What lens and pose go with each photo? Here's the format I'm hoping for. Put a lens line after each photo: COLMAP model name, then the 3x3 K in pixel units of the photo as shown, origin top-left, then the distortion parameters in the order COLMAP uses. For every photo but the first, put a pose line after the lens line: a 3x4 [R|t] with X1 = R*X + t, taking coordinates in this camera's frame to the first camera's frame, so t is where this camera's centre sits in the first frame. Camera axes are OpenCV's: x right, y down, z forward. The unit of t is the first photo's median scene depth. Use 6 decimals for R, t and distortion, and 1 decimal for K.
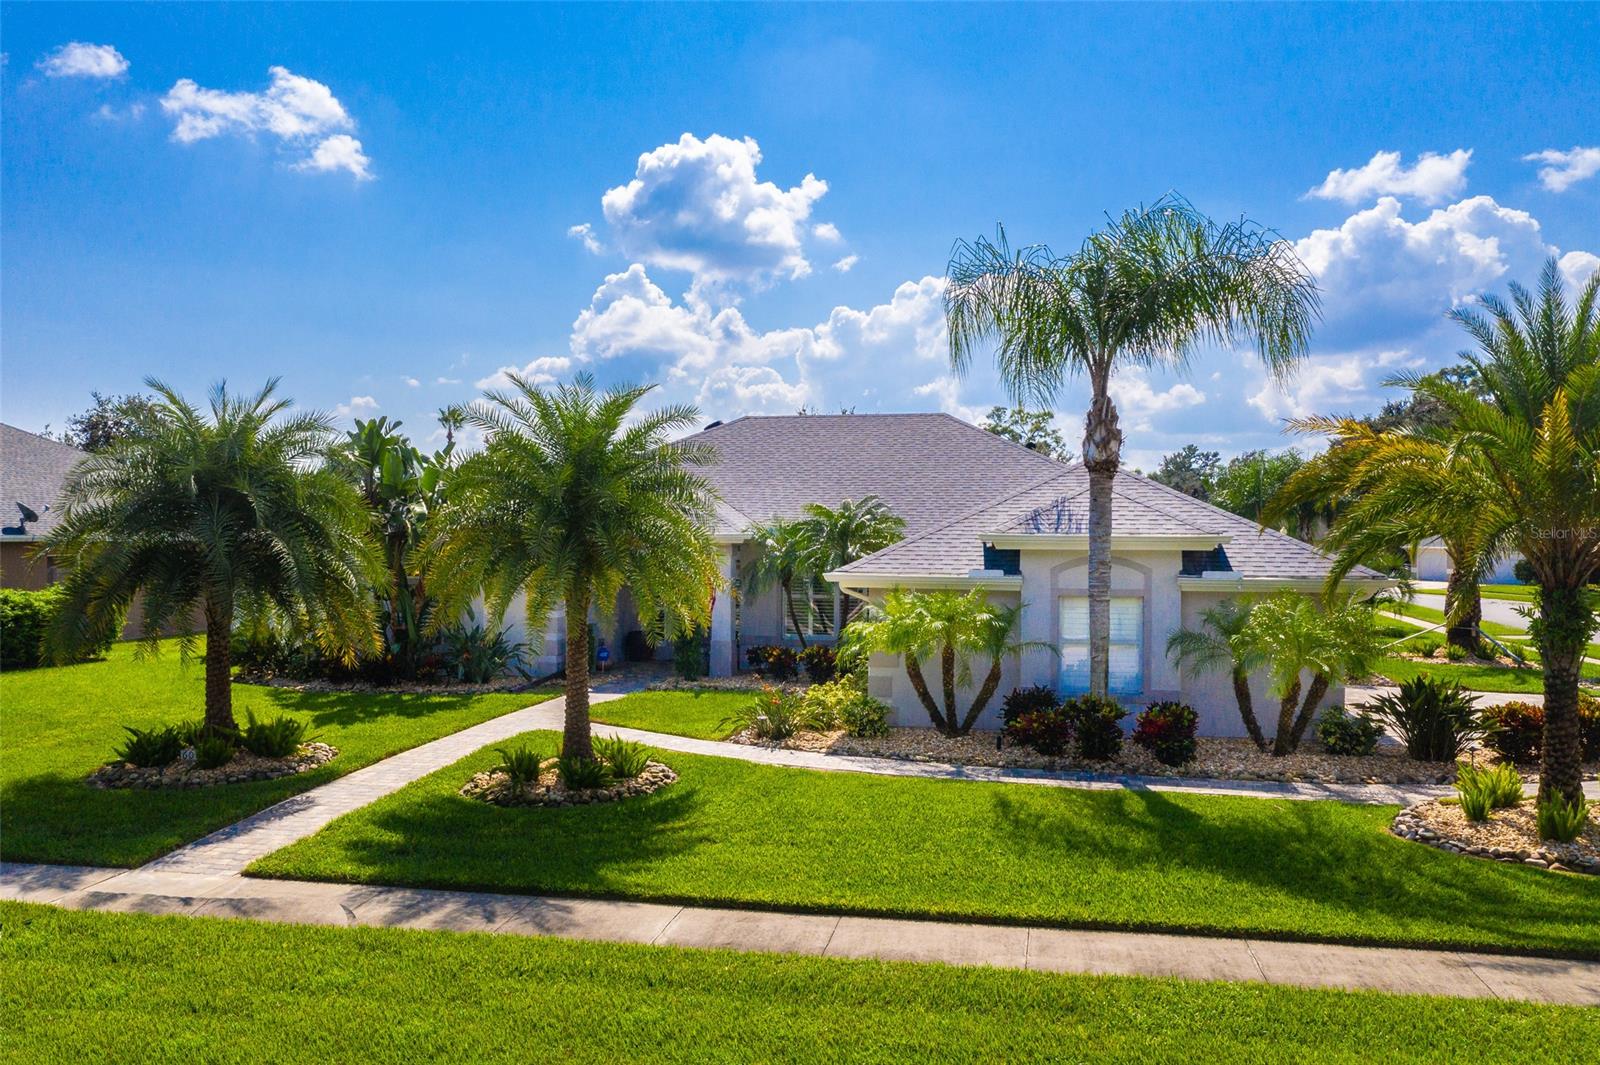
lens RADIAL K [[1275.0, 0, 834.3], [0, 1275.0, 531.8], [0, 0, 1]] dist [-0.015039, 0.001147]
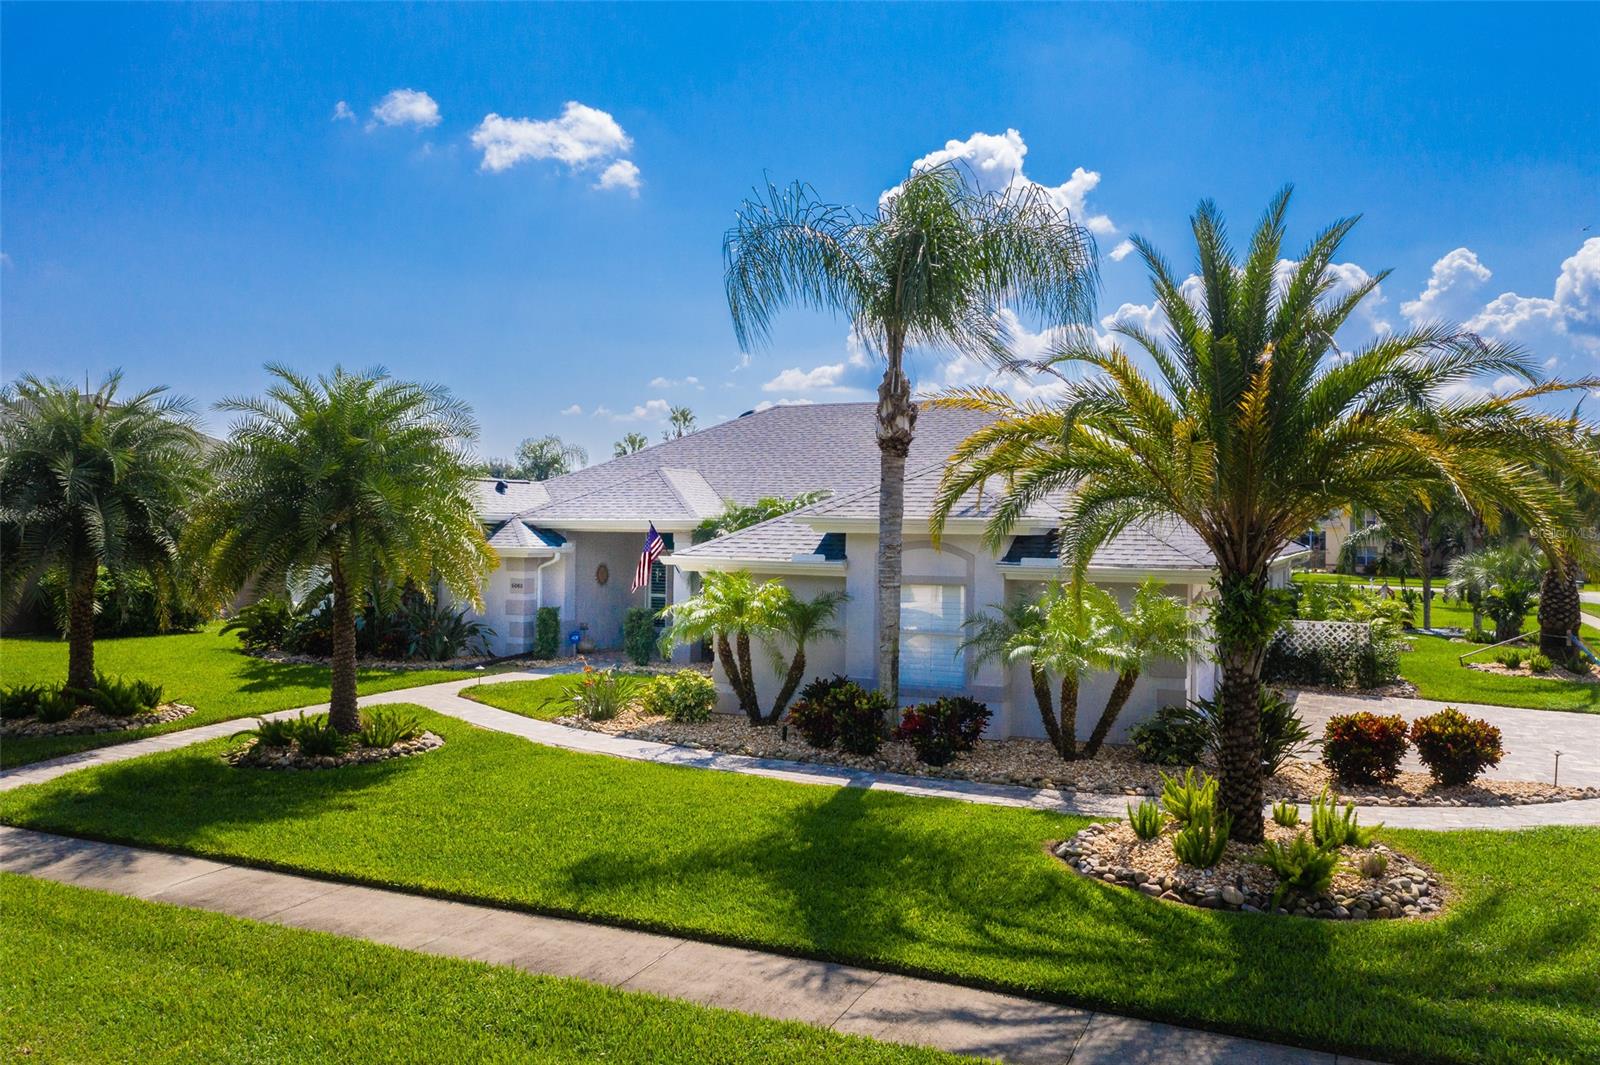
lens RADIAL K [[1275.0, 0, 834.3], [0, 1275.0, 531.8], [0, 0, 1]] dist [-0.015039, 0.001147]
pose [[0.971995, 0.007206, -0.234893, 0.390284], [-0.007248, 0.999974, 0.000687, 0.013077], [0.234892, 0.001035, 0.972021, 0.074909]]
